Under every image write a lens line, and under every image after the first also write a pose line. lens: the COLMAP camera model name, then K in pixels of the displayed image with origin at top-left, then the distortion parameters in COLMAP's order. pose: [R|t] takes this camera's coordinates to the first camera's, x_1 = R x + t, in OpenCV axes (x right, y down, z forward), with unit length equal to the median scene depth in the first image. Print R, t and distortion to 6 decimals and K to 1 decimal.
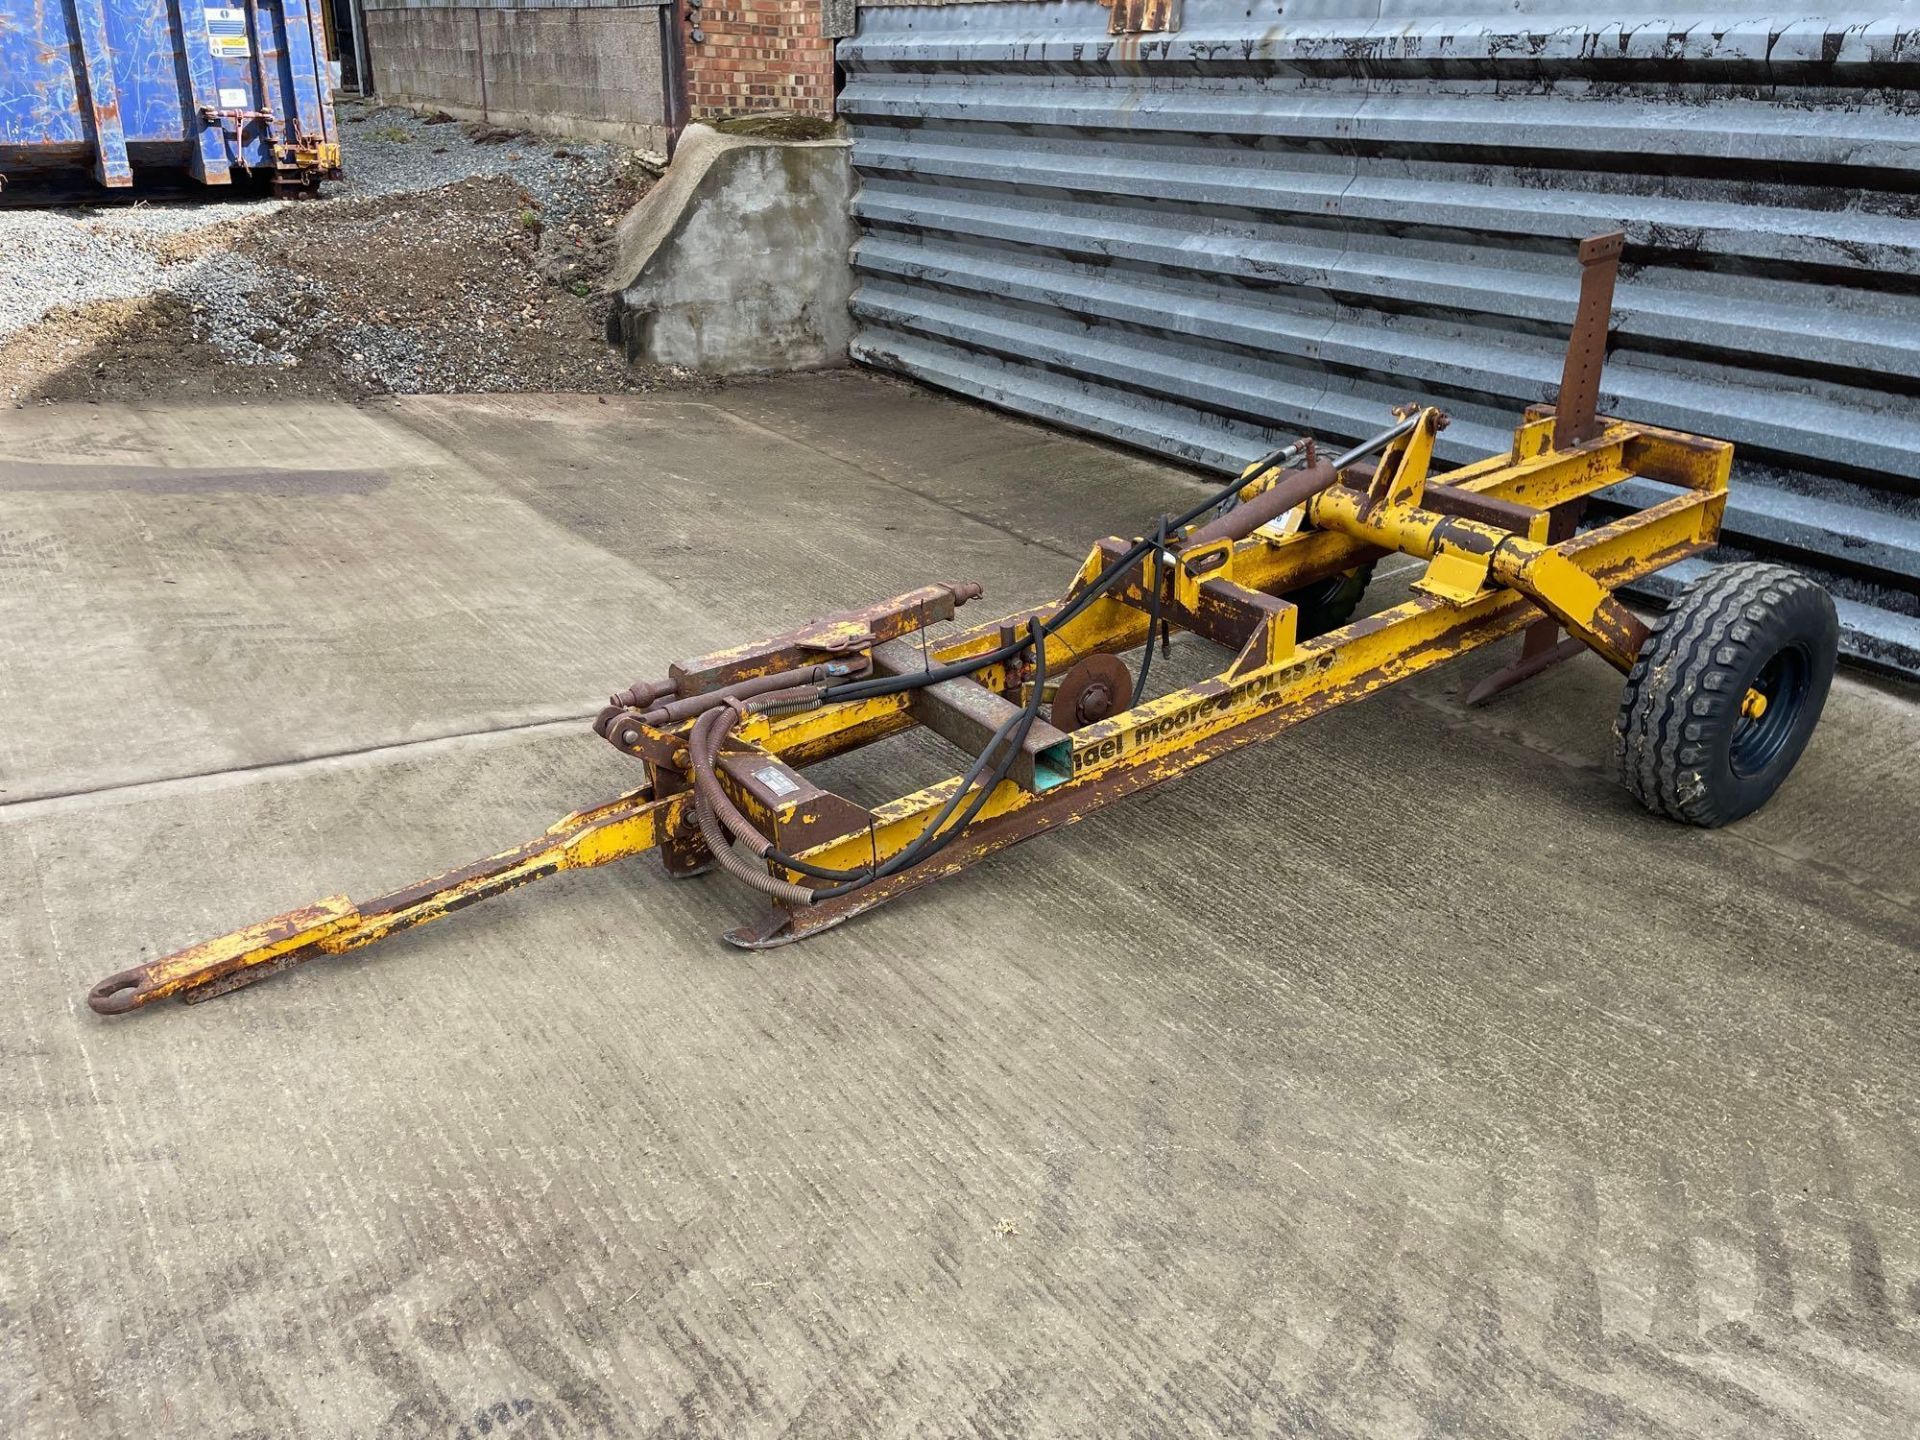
lens RADIAL K [[1445.9, 0, 961.0], [0, 1445.9, 707.6], [0, 0, 1]] dist [0.096129, -0.121599]
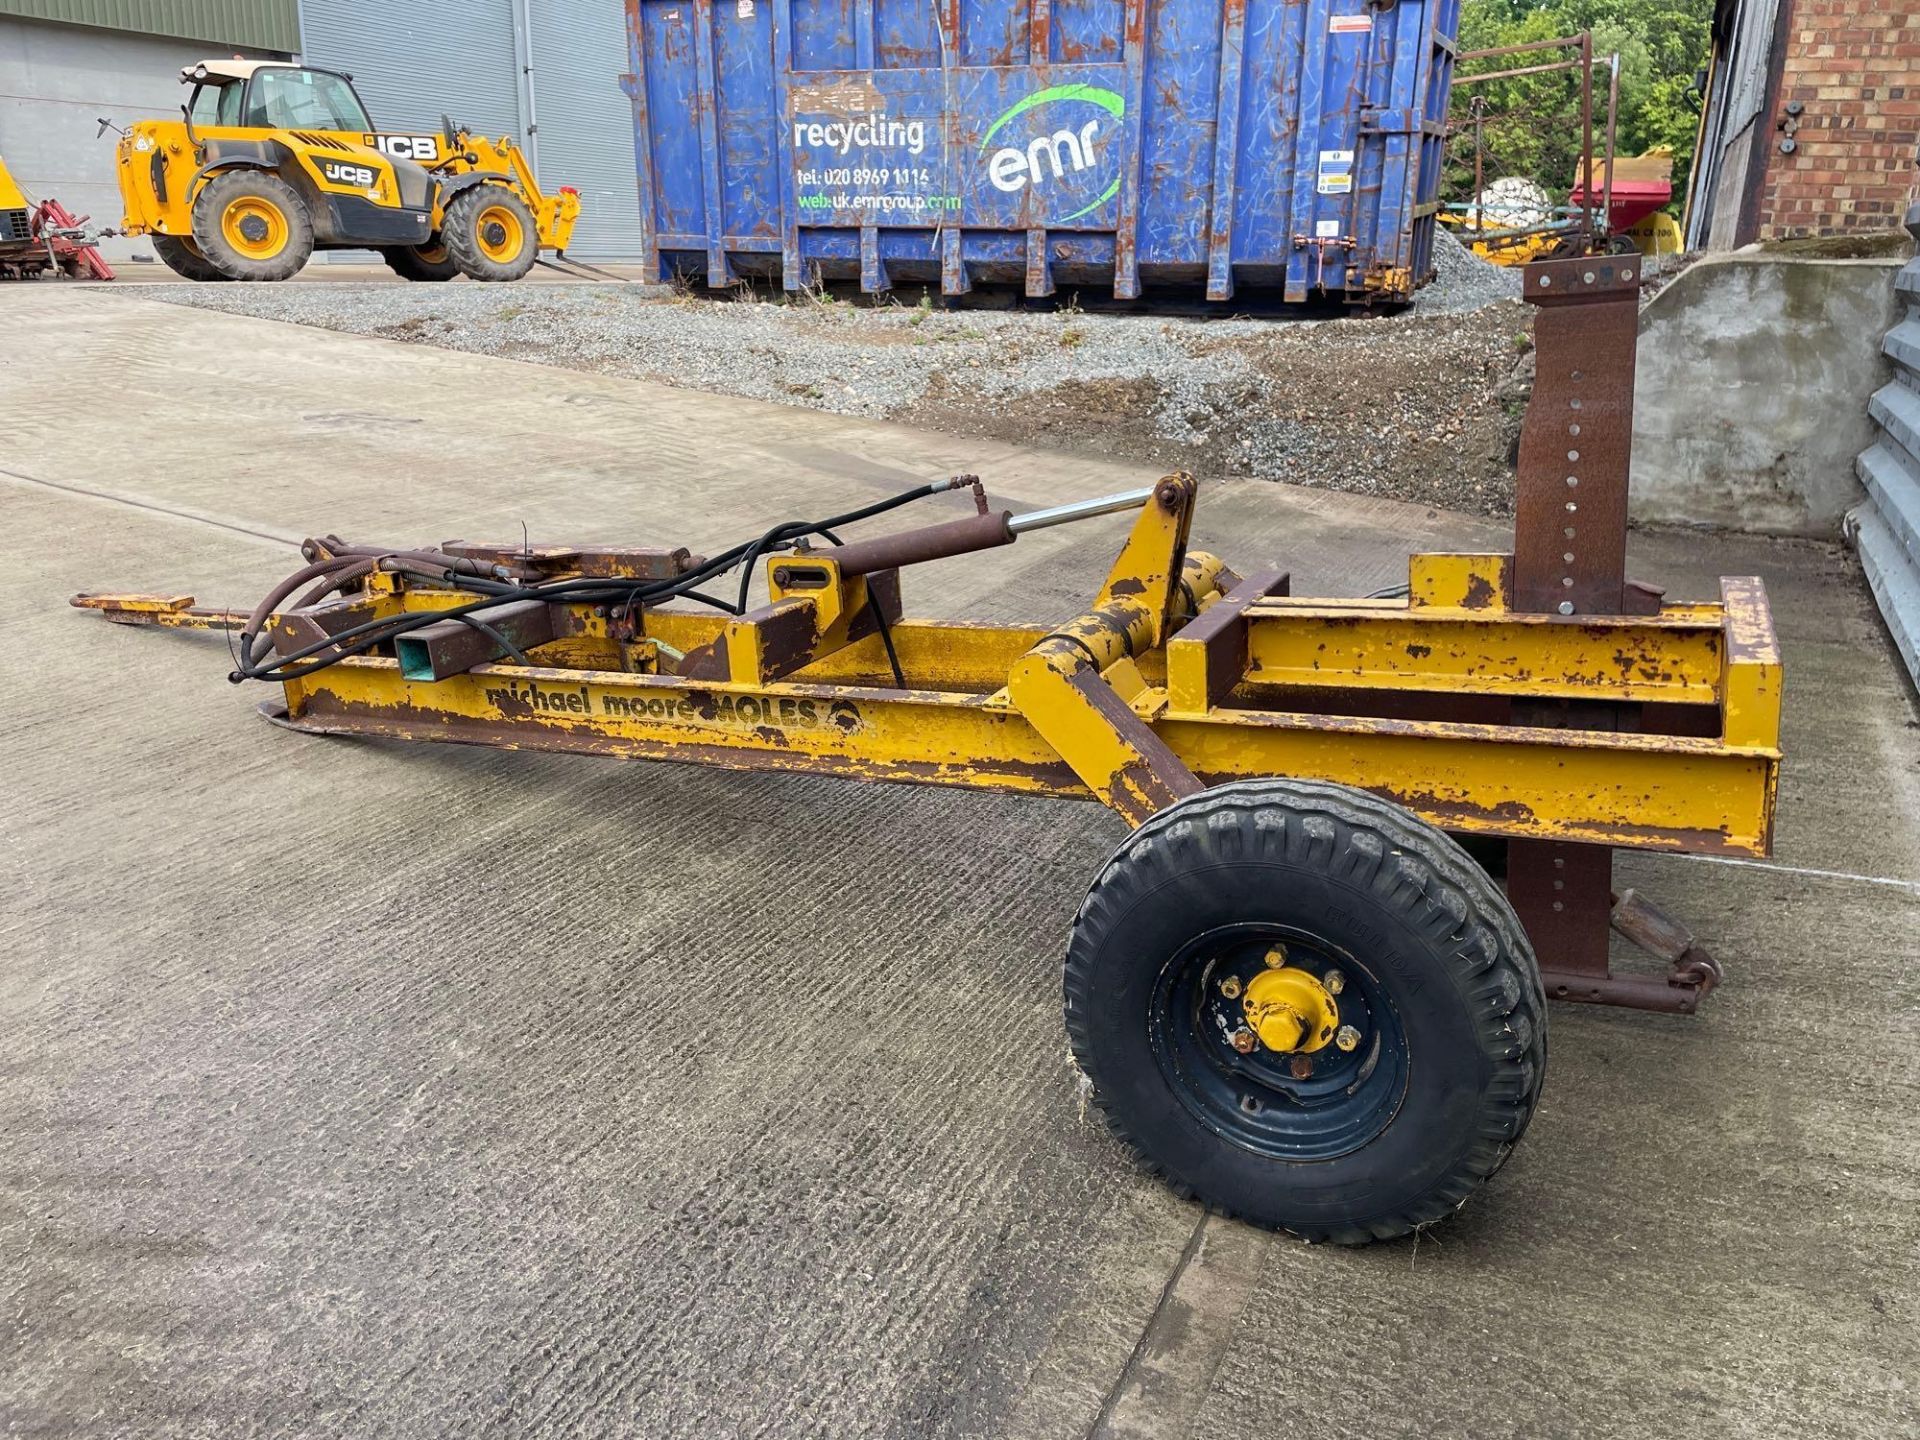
lens RADIAL K [[1445.9, 0, 954.5], [0, 1445.9, 713.2], [0, 0, 1]] dist [0.096129, -0.121599]
pose [[0.487686, 0.252336, -0.835757, 0.789428], [-0.349766, 0.933603, 0.077780, -0.099131], [0.799891, 0.254387, 0.543563, 0.483268]]
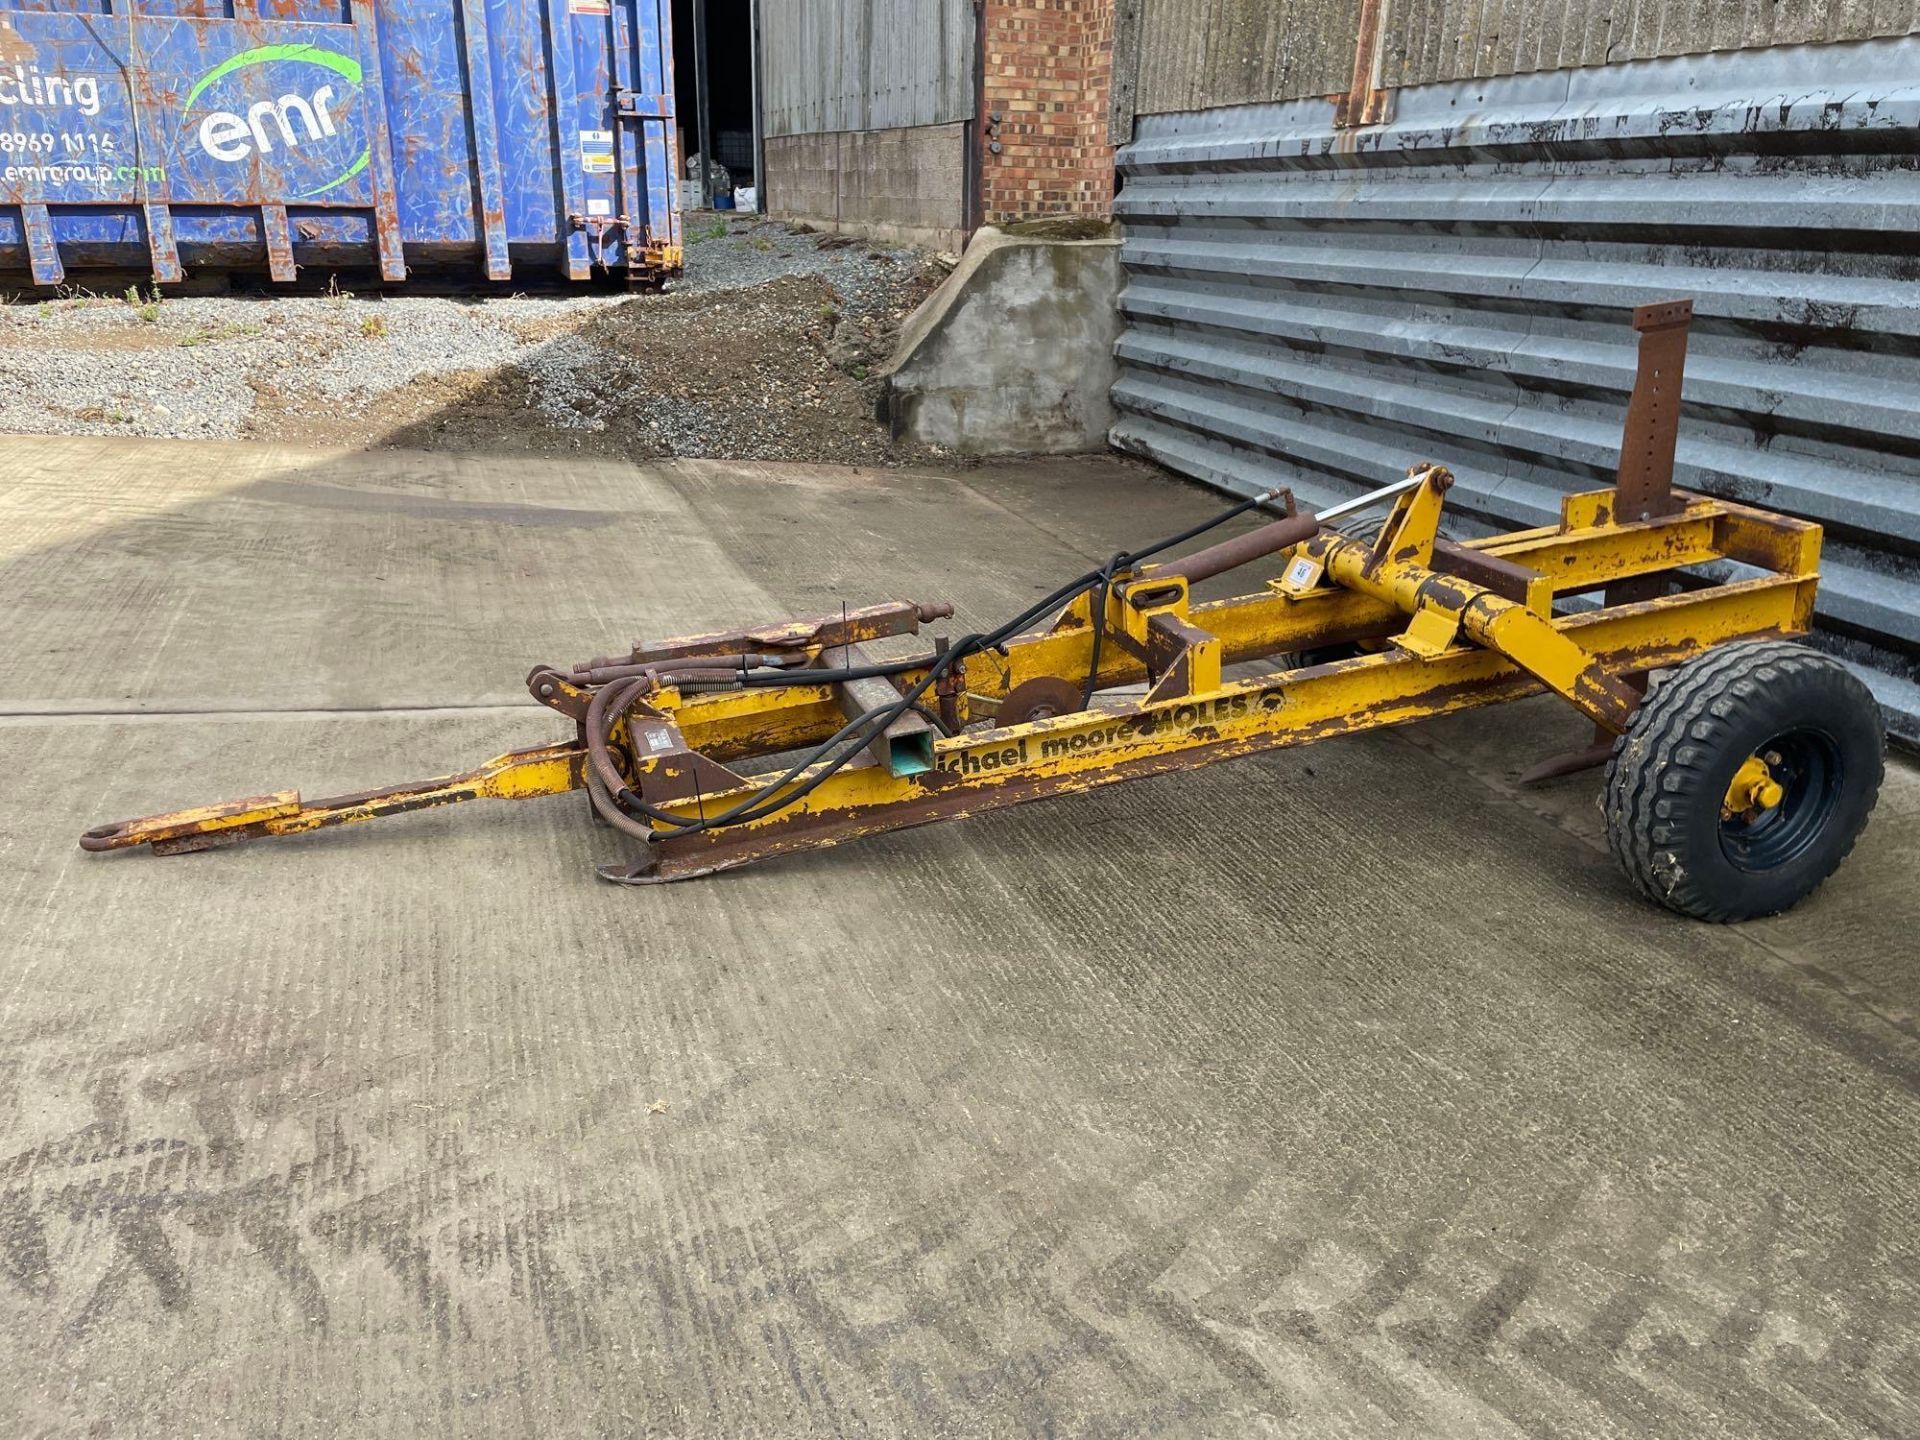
lens RADIAL K [[1445.9, 0, 965.9], [0, 1445.9, 719.4], [0, 0, 1]] dist [0.096129, -0.121599]
pose [[0.959767, 0.083812, -0.268000, 0.257674], [-0.101644, 0.993390, -0.053346, 0.044993], [0.261757, 0.078440, 0.961941, -0.023278]]
